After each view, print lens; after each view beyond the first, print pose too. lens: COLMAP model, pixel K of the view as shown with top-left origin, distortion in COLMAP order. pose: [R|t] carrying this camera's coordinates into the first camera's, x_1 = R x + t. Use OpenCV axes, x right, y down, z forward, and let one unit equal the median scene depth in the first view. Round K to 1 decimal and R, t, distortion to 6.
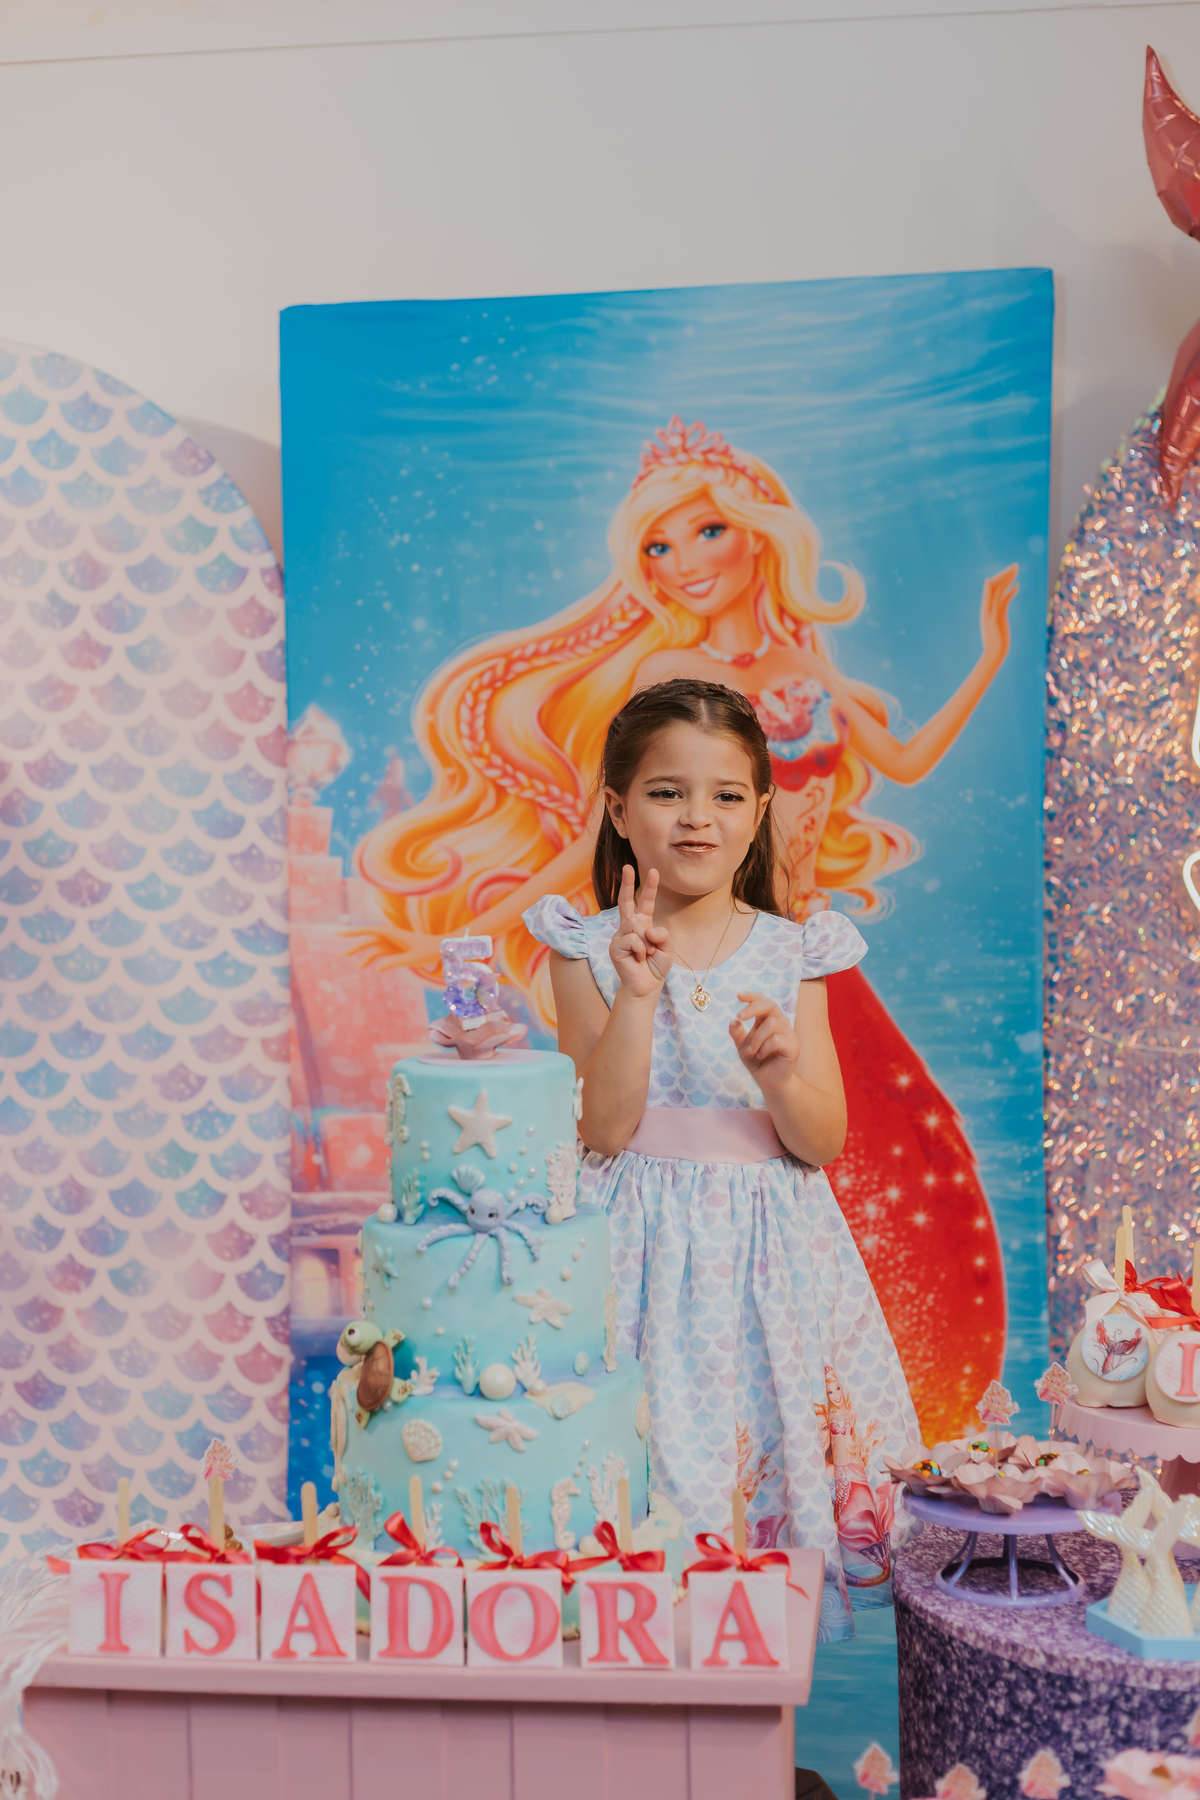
lens RADIAL K [[2641.0, 0, 622.8], [0, 2641.0, 868.1], [0, 0, 1]] dist [0.057524, -0.553673]
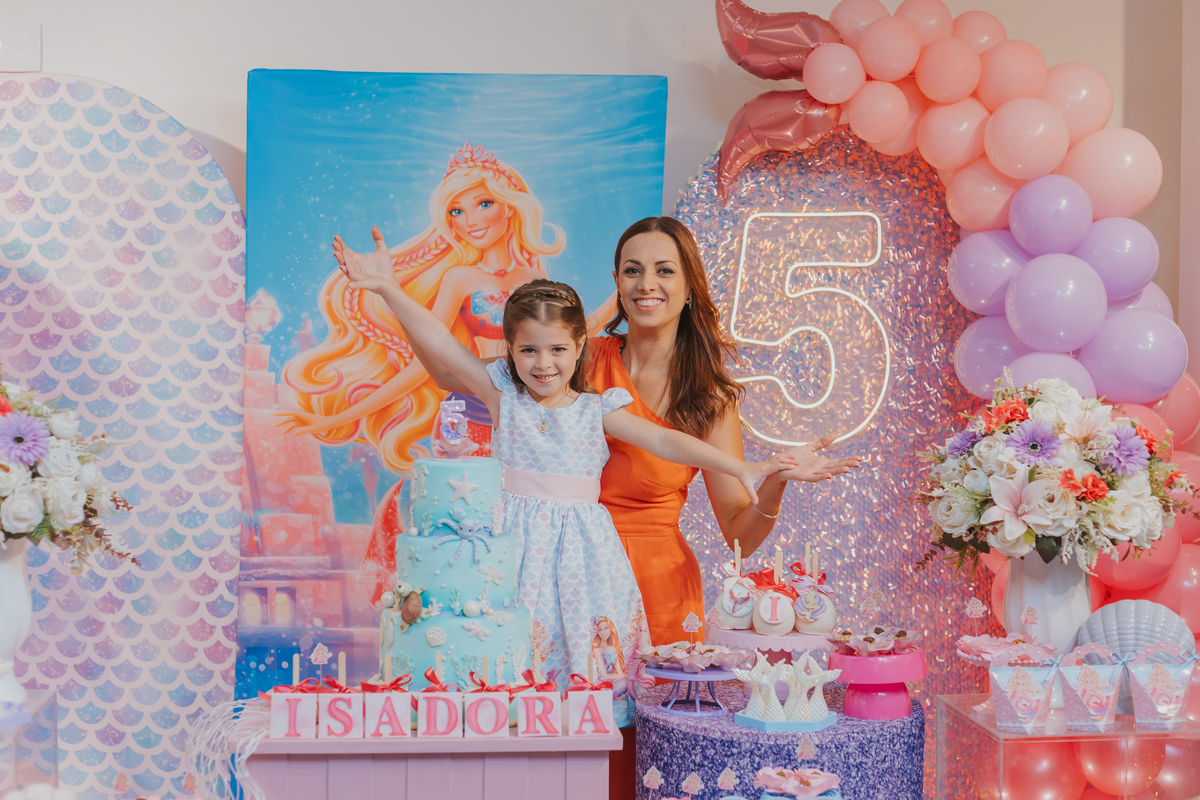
lens RADIAL K [[1721.4, 0, 607.1], [0, 1721.4, 401.7], [0, 0, 1]] dist [0.055939, -0.531872]
pose [[0.977578, 0.022682, 0.209348, -0.133313], [-0.021582, 0.999739, -0.007539, 0.020498], [-0.209465, 0.002851, 0.977812, -0.213880]]
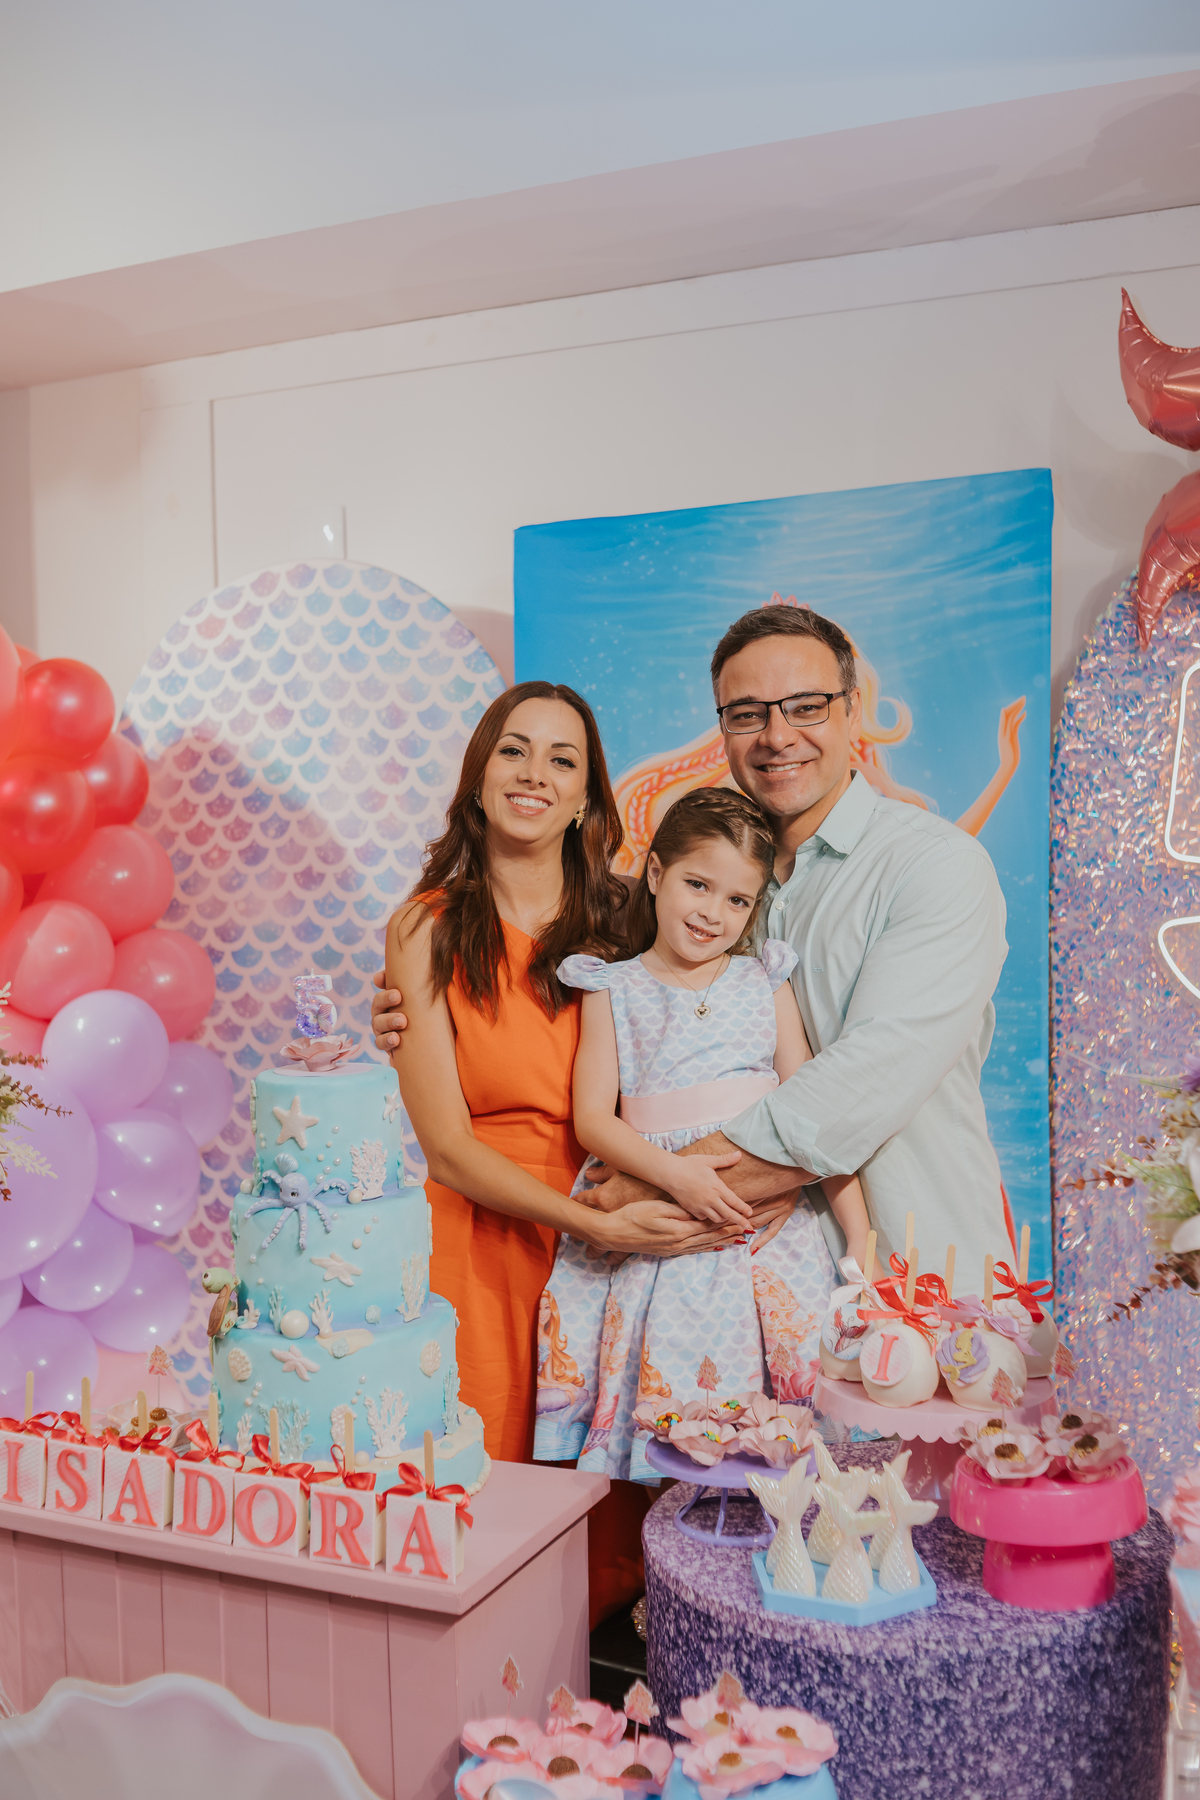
lens RADIAL K [[1709.8, 0, 638.6], [0, 1709.8, 899.2], [0, 0, 1]] dist [-0.070830, -0.015099]
pose [[0.961407, 0.012096, -0.274863, 0.190424], [-0.016411, 0.999775, -0.013404, -0.001518], [0.274639, 0.017398, 0.961390, 0.144929]]
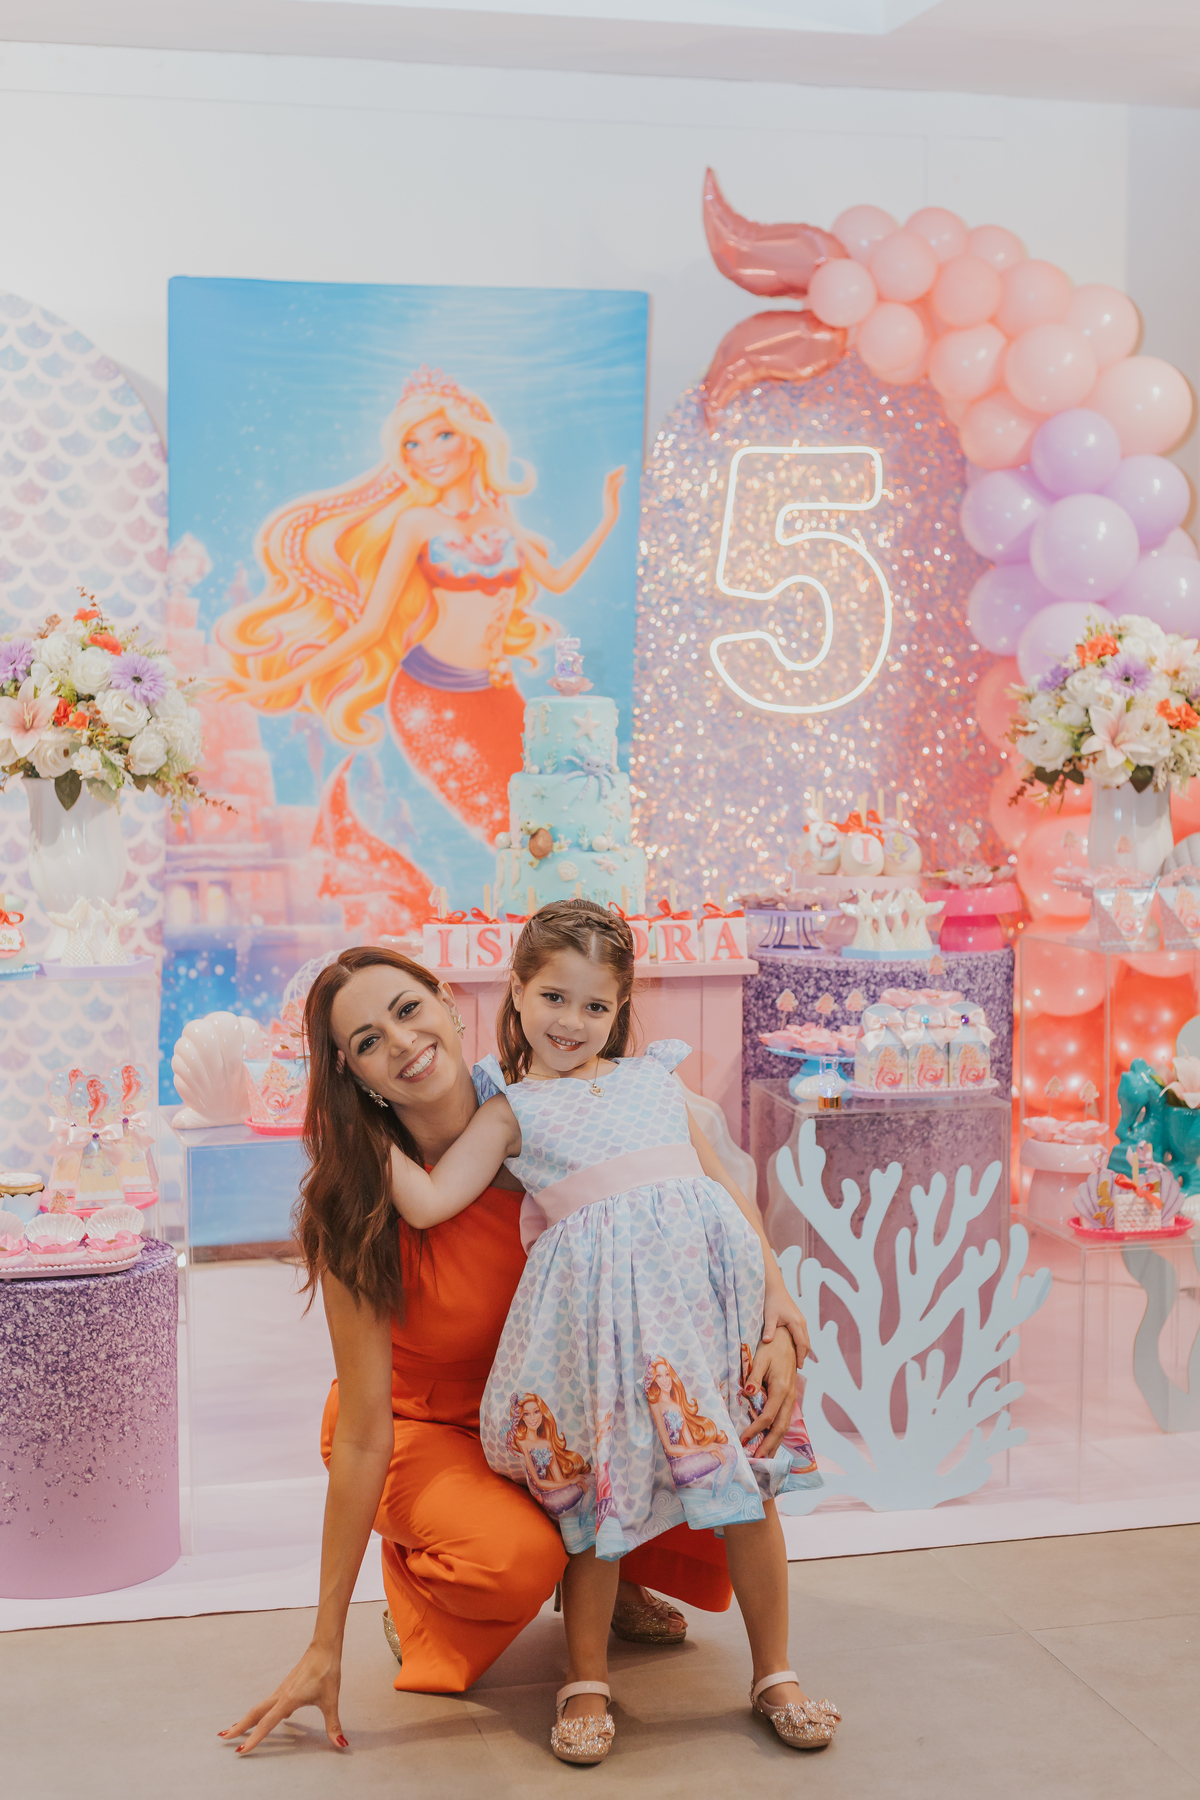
lens RADIAL K [[2630.2, 0, 603.6], [0, 2630.2, 855.3], [0, 0, 1]] dist [0.051788, -0.538083]
pose [[0.929852, -0.005926, 0.367887, -0.470353], [-0.007889, 0.999319, 0.036038, 0.072065], [-0.367850, -0.036412, 0.929172, -0.555643]]
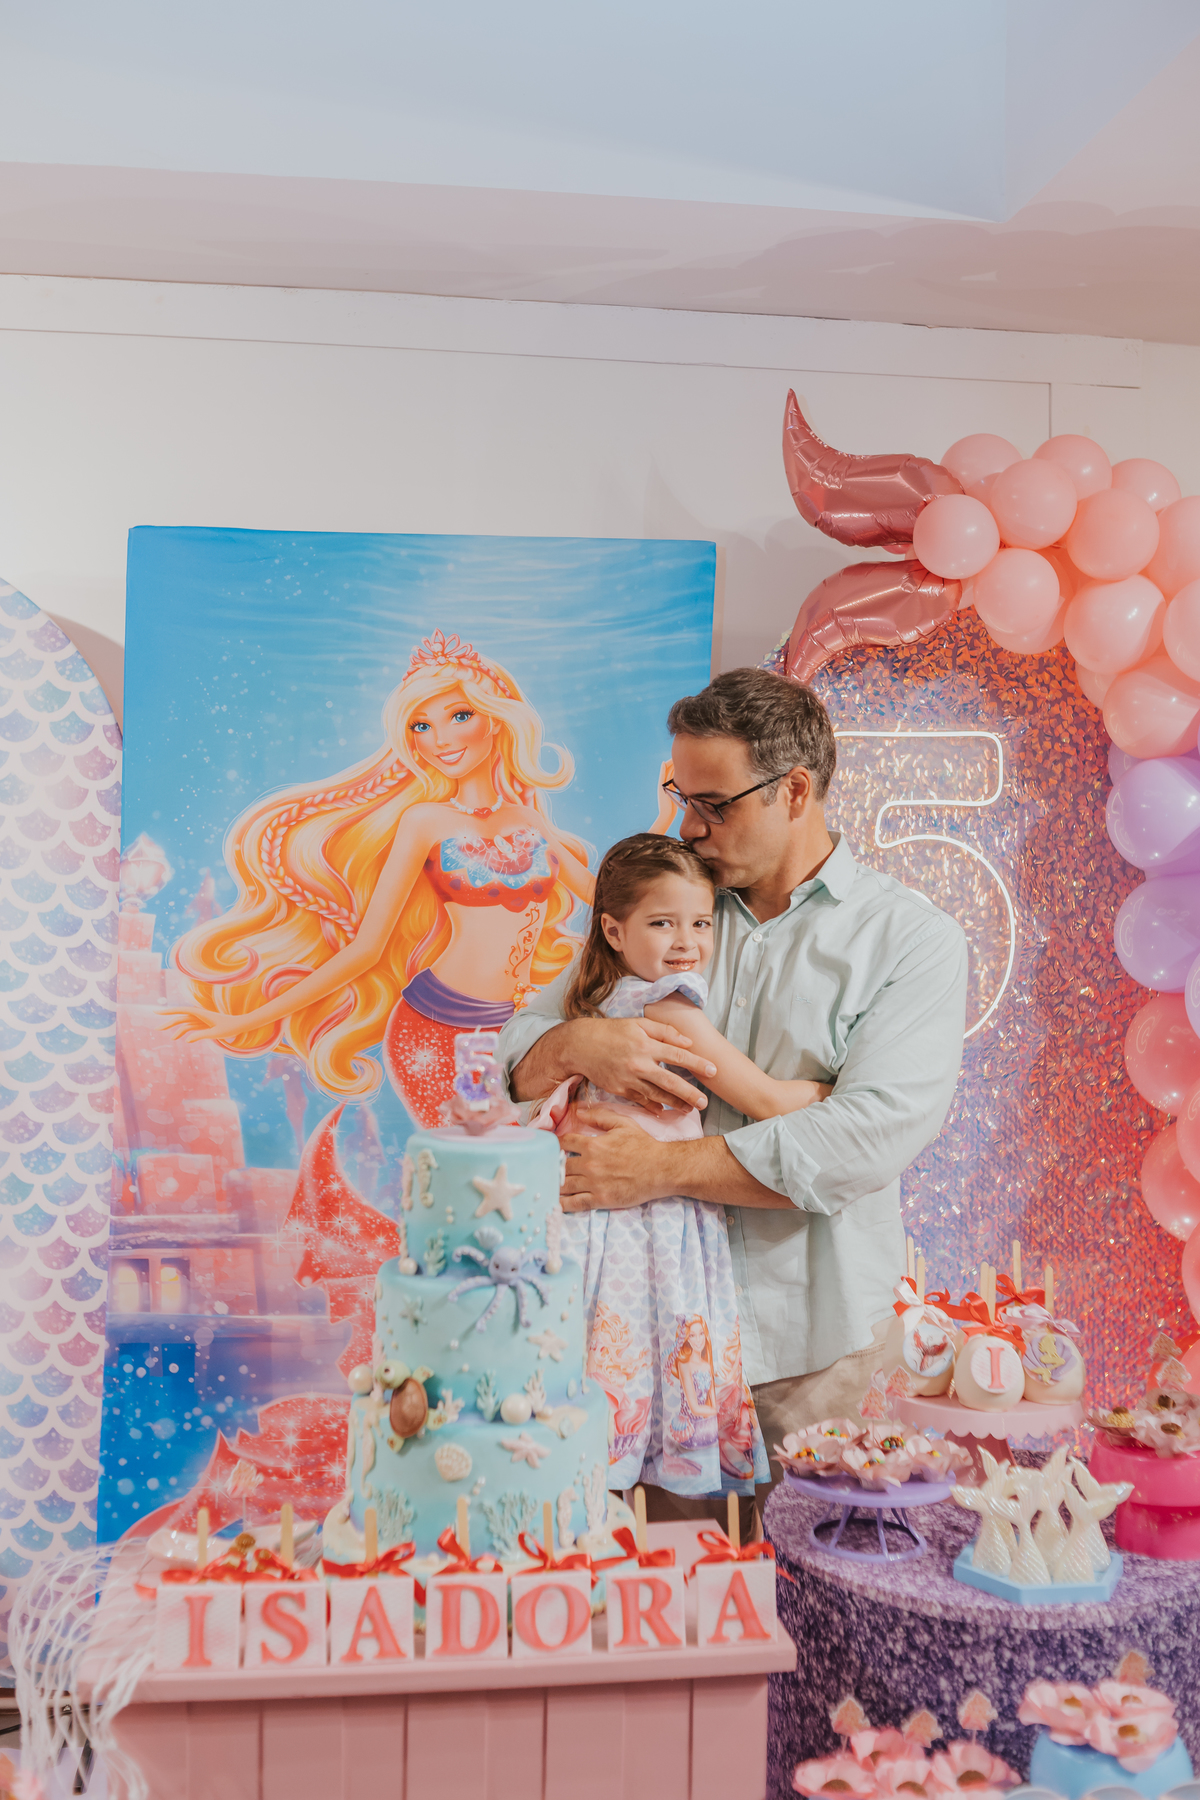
lens RADIAL K [[1757.3, 0, 593.3], [0, 1757.3, 870.3], [0, 0, 1]] dist [-0.068126, -0.015689]
pose [[0.964983, 0.034125, 0.260082, -0.128708], [-0.021387, 0.998436, -0.051649, -0.004751], [-0.261438, 0.044278, 0.964204, 0.126516]]
